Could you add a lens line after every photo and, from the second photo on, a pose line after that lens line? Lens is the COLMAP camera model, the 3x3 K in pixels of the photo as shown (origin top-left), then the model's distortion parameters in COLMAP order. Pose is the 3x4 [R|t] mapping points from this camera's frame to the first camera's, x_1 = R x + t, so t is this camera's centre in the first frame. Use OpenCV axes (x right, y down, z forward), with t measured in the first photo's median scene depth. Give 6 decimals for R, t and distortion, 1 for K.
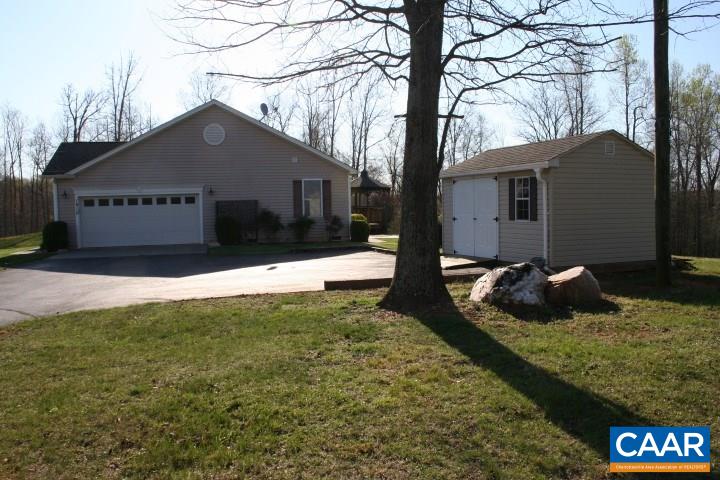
lens RADIAL K [[594.5, 0, 360.4], [0, 594.5, 267.8], [0, 0, 1]] dist [-0.154250, 0.119398]
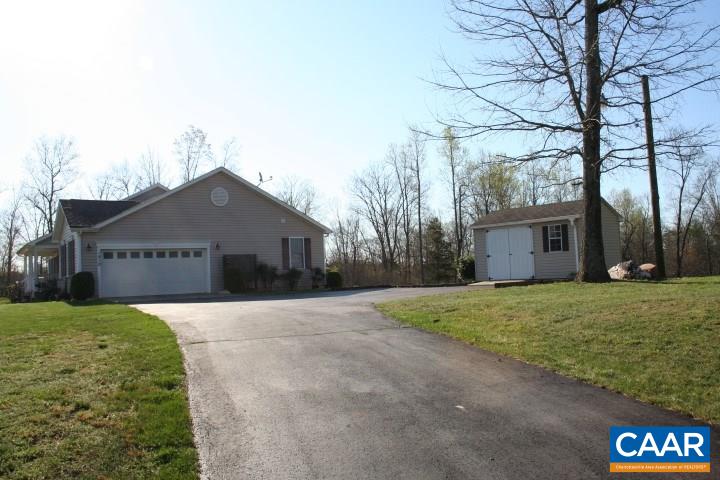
lens RADIAL K [[594.5, 0, 360.4], [0, 594.5, 267.8], [0, 0, 1]] dist [-0.154250, 0.119398]
pose [[0.936582, -0.014042, 0.350168, -0.758205], [0.057997, 0.991630, -0.115356, 0.112882], [-0.345617, 0.128349, 0.929557, -0.288454]]
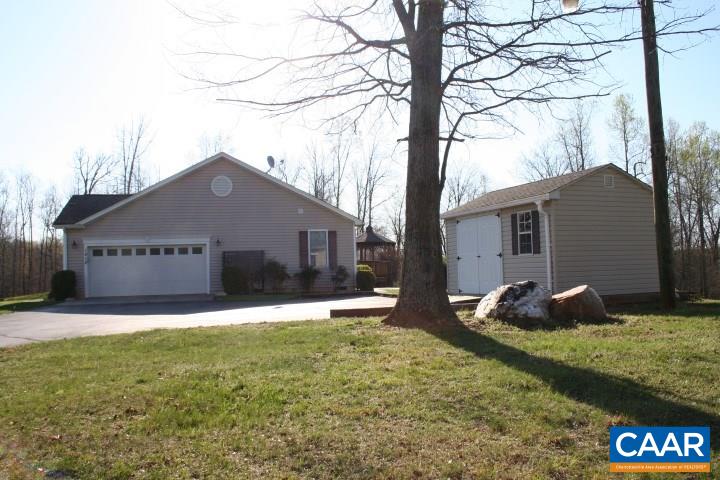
lens RADIAL K [[594.5, 0, 360.4], [0, 594.5, 267.8], [0, 0, 1]] dist [-0.154250, 0.119398]
pose [[0.999917, -0.008717, -0.009506, 0.000836], [0.007659, 0.994314, -0.106216, 0.046293], [0.010378, 0.106134, 0.994298, -0.005434]]
